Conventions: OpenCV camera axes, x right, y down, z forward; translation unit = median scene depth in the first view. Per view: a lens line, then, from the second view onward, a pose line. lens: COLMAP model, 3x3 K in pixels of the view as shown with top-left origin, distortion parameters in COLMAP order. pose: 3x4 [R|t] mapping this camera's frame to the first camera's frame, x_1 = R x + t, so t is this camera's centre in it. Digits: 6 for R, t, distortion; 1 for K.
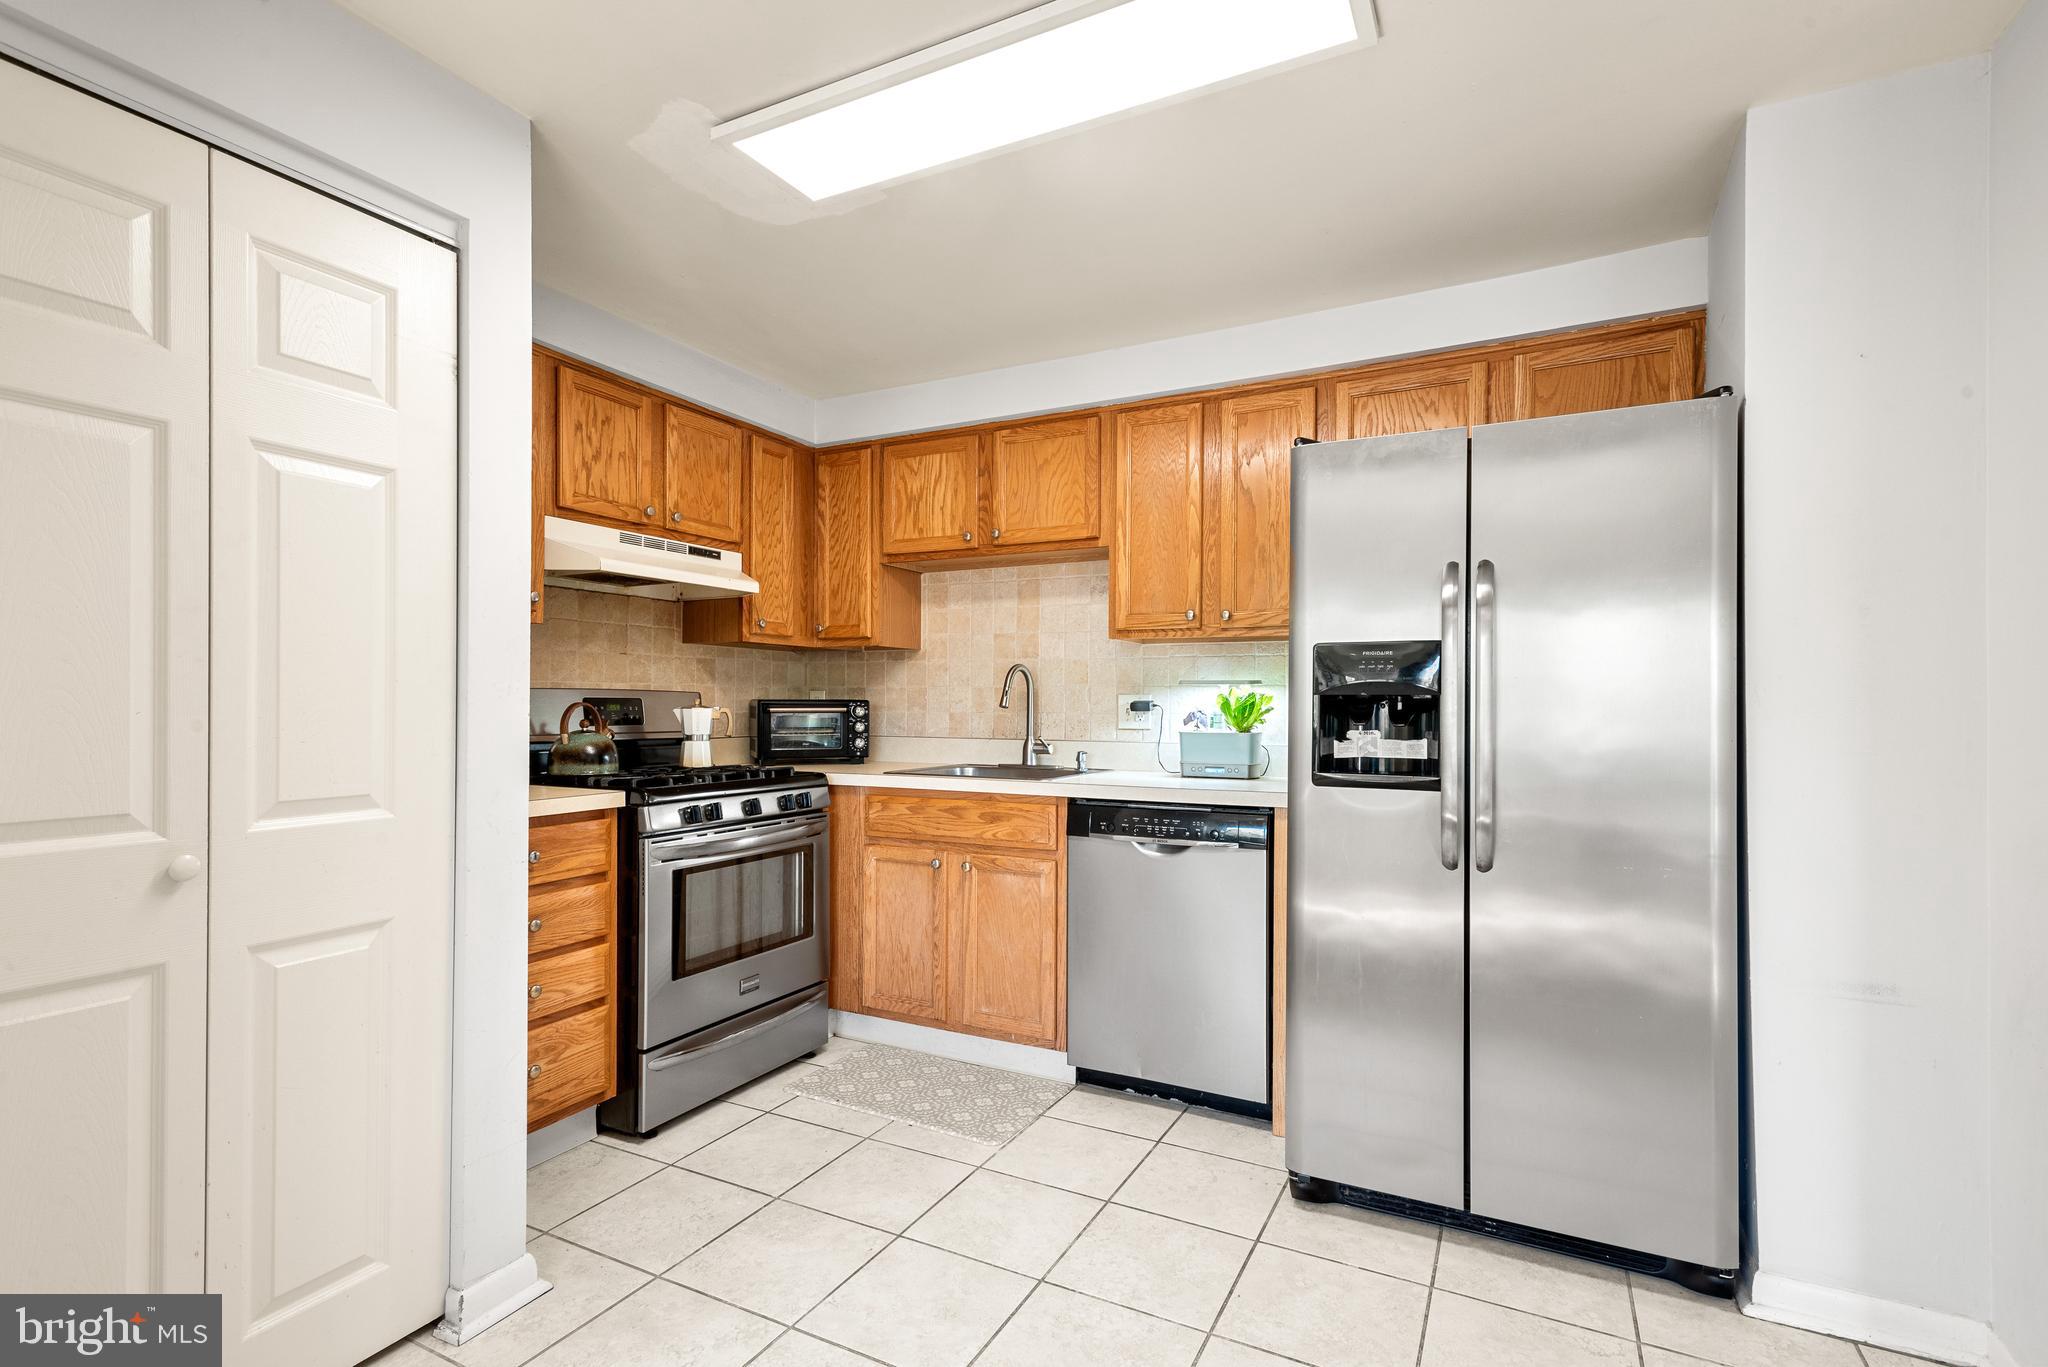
lens RADIAL K [[974.1, 0, 1008.4], [0, 974.1, 699.5], [0, 0, 1]] dist [0.018545, -0.005408]
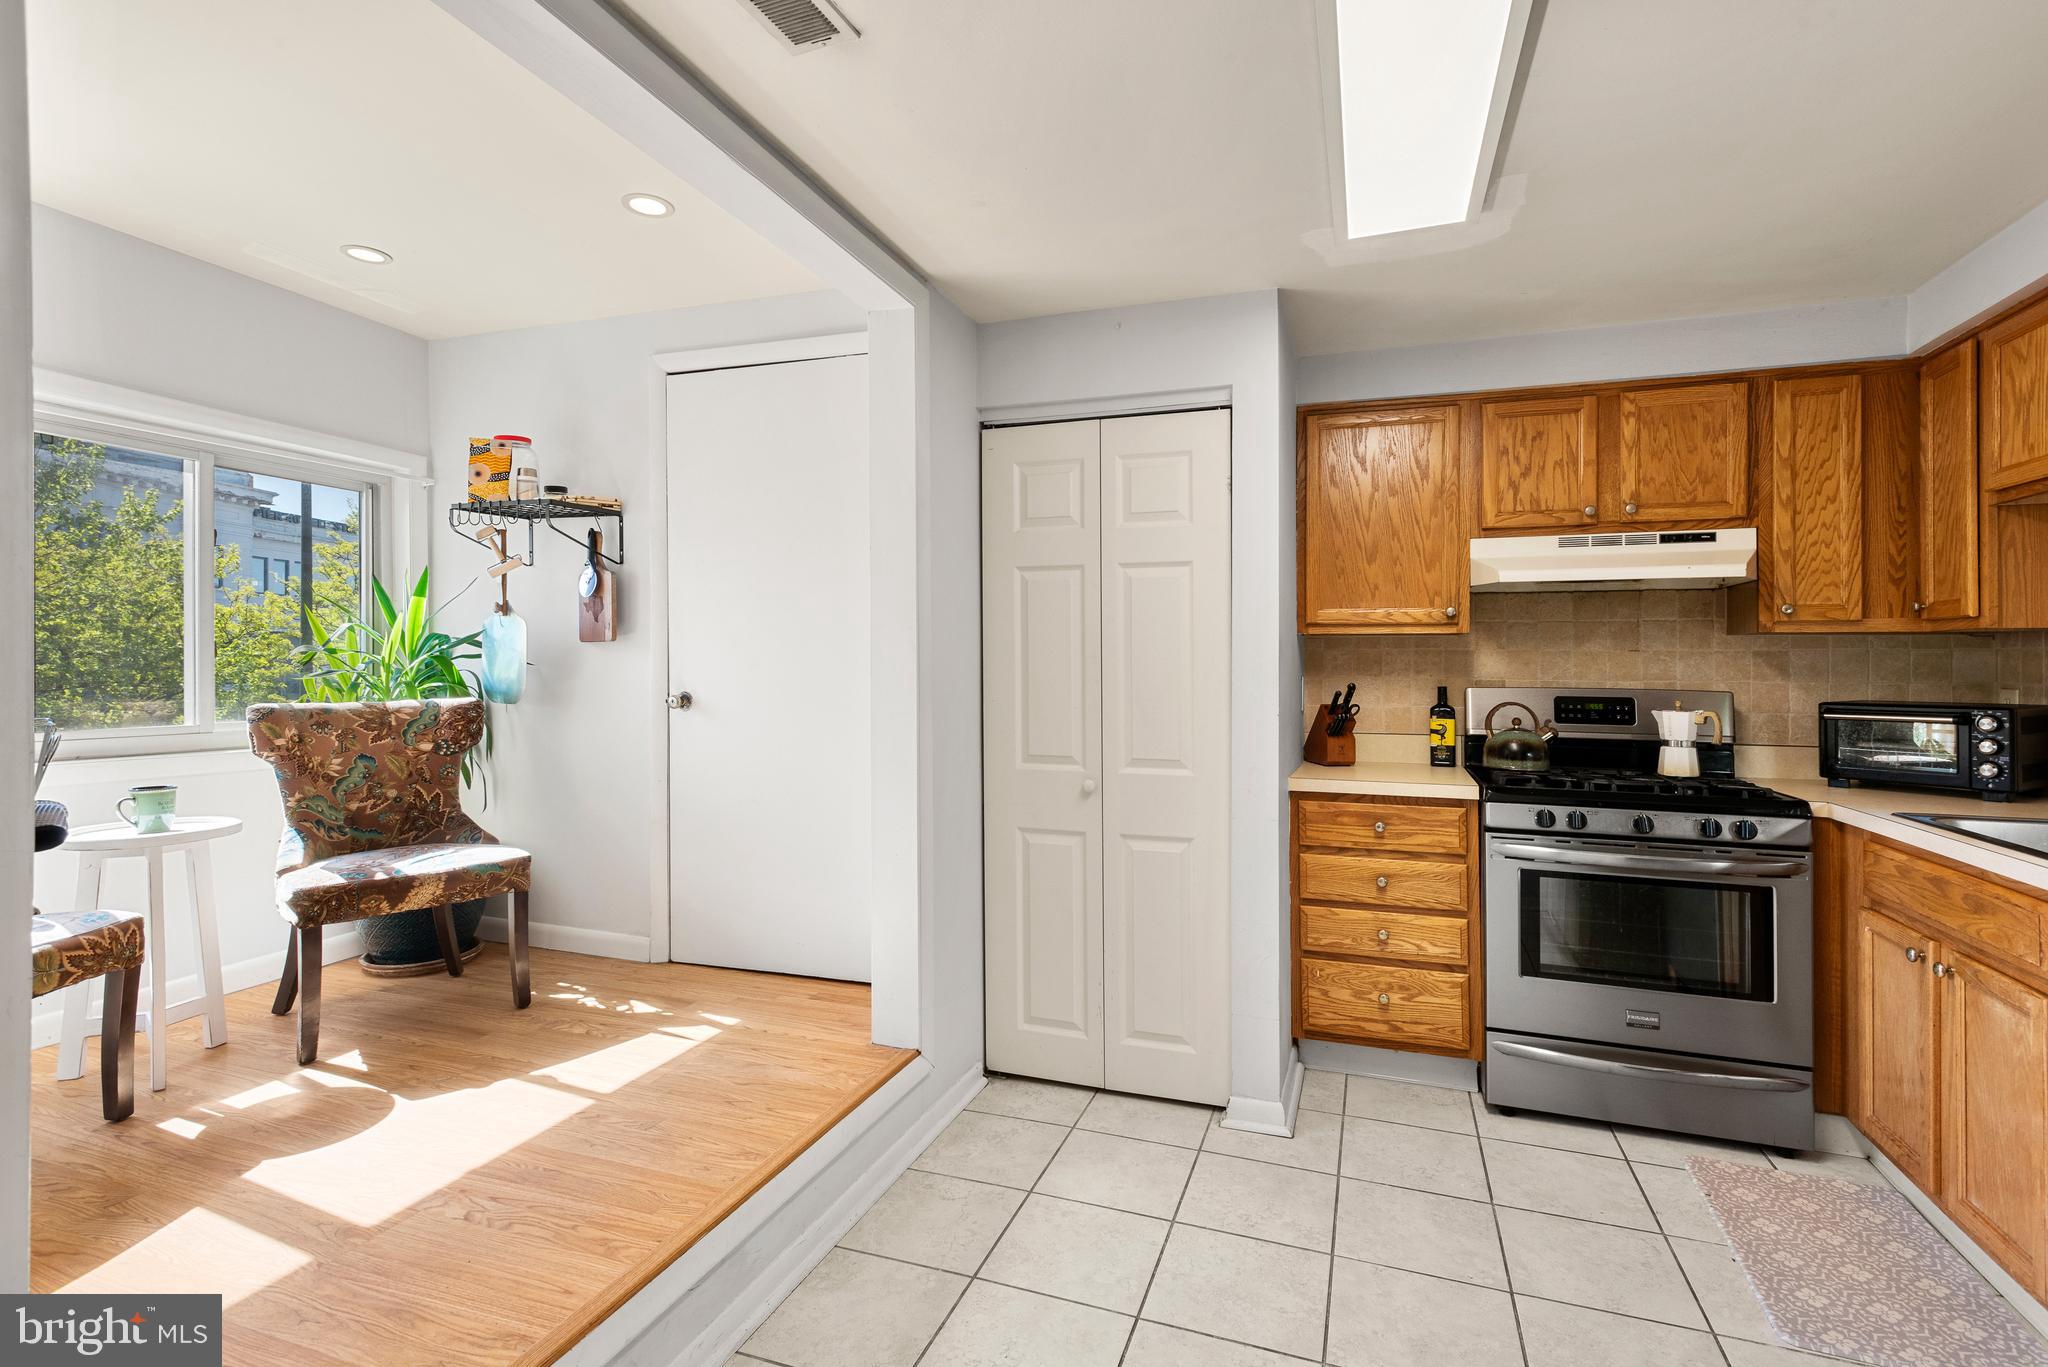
lens RADIAL K [[974.1, 0, 1023.2], [0, 974.1, 669.3], [0, 0, 1]] dist [0.018545, -0.005408]
pose [[0.129072, 0.003100, -0.991630, 0.575166], [0.001421, 0.999994, 0.003311, -0.038006], [0.991634, -0.001837, 0.129067, 0.317948]]
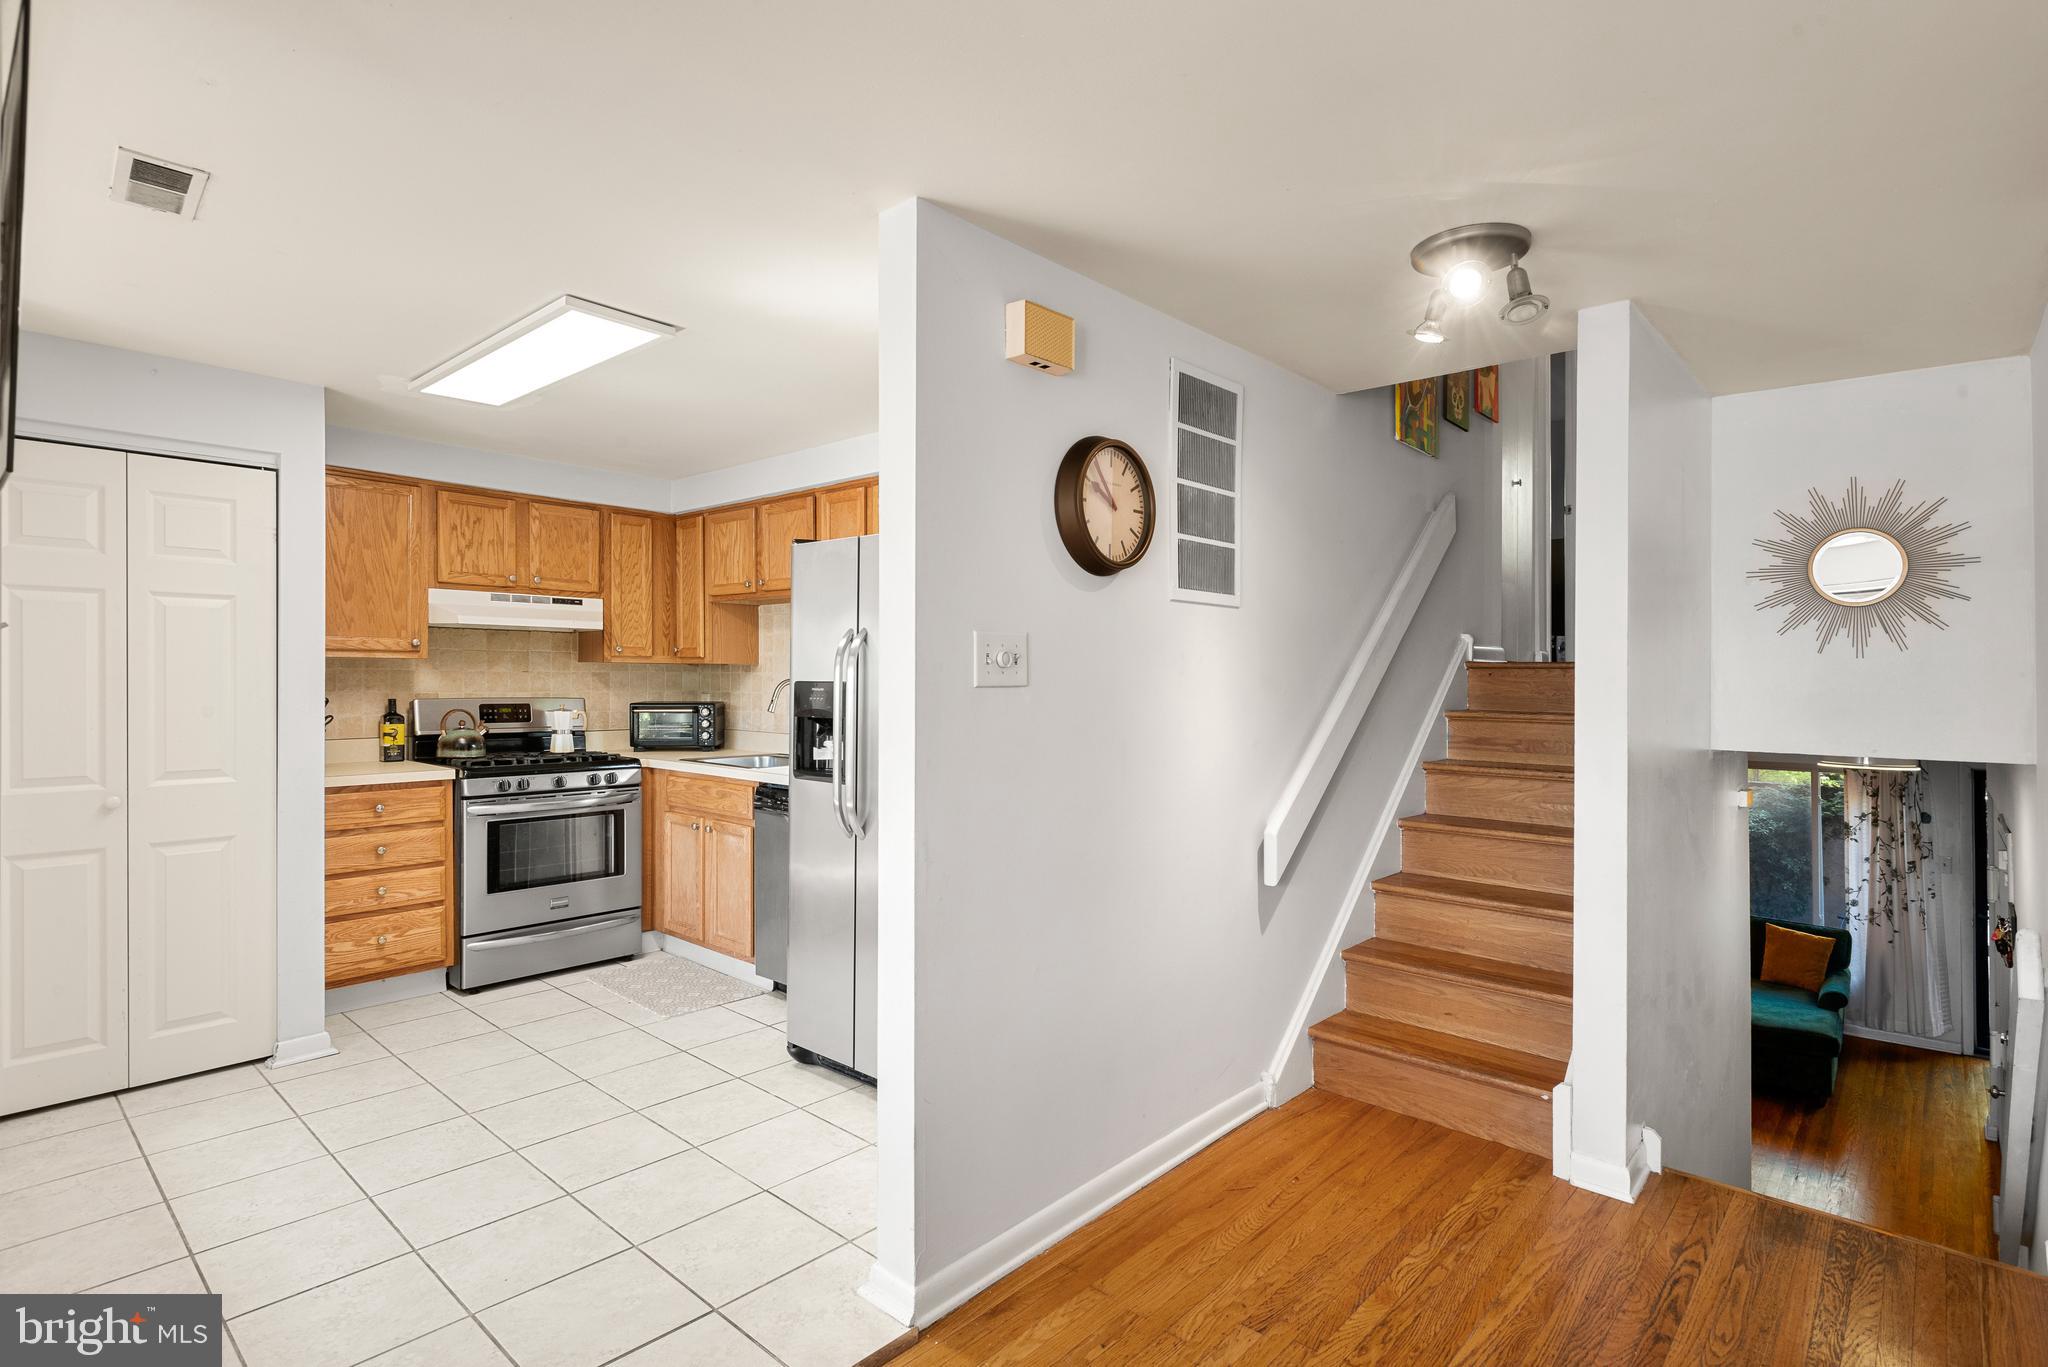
lens RADIAL K [[1041.9, 0, 1030.3], [0, 1041.9, 676.3], [0, 0, 1]] dist [0.012292, -0.003786]
pose [[0.965475, 0.003448, -0.260474, 0.836220], [-0.002192, 0.999985, 0.005110, -0.057939], [0.260488, -0.004363, 0.965467, -0.329769]]
